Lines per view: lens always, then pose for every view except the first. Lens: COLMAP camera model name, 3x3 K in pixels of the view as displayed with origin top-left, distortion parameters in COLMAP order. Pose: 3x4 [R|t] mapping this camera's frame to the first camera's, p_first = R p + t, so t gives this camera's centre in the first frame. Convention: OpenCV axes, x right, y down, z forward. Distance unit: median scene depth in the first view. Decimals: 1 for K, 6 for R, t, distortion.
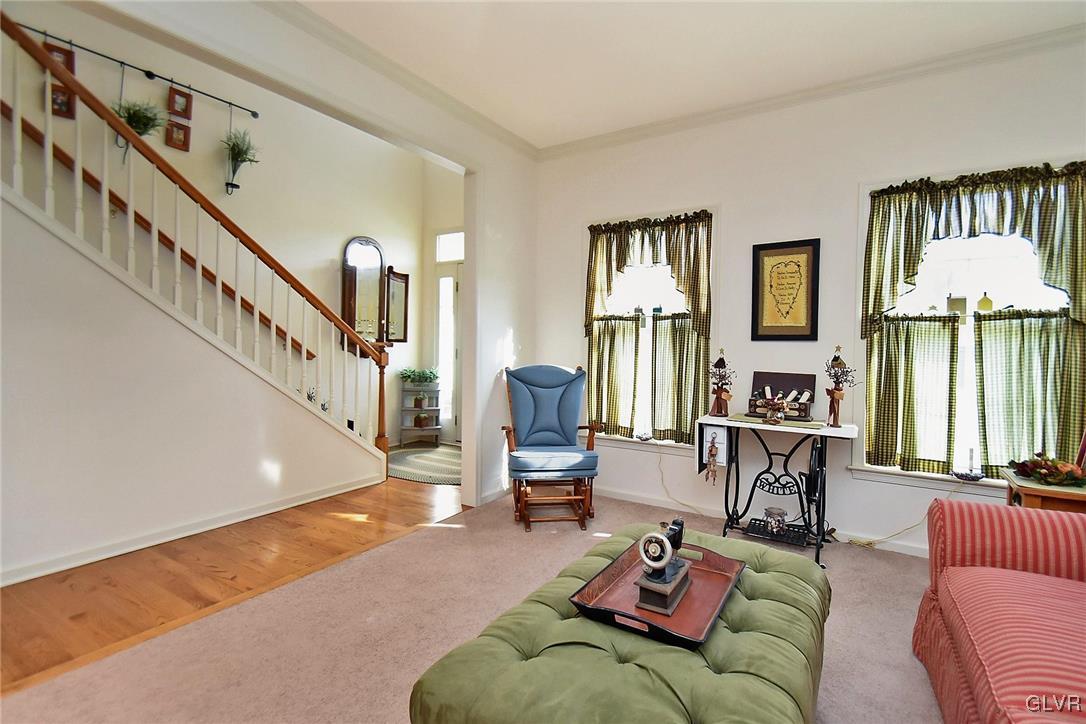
lens RADIAL K [[505.9, 0, 534.4], [0, 505.9, 353.6], [0, 0, 1]] dist [0.012785, -0.008105]
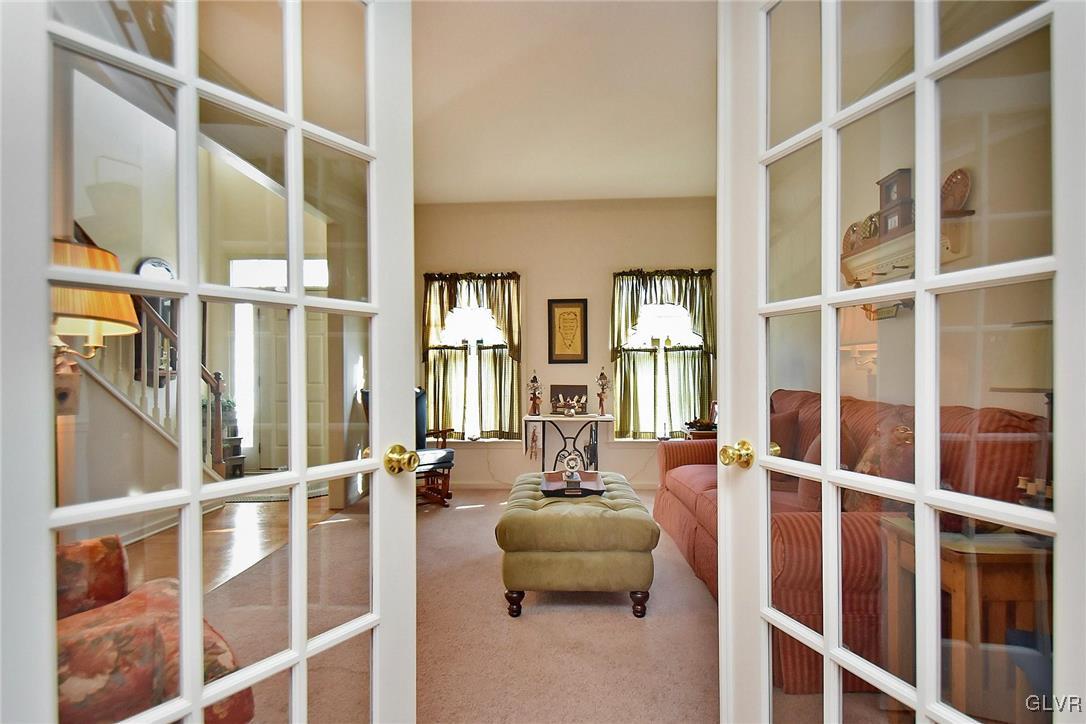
lens RADIAL K [[554.6, 0, 534.1], [0, 554.6, 373.2], [0, 0, 1]] dist [0.014332, -0.000560]
pose [[0.863668, -0.019758, 0.503674, -0.441940], [0.025097, 0.999678, -0.003819, 0.006788], [-0.503436, 0.015939, 0.863885, -0.390540]]
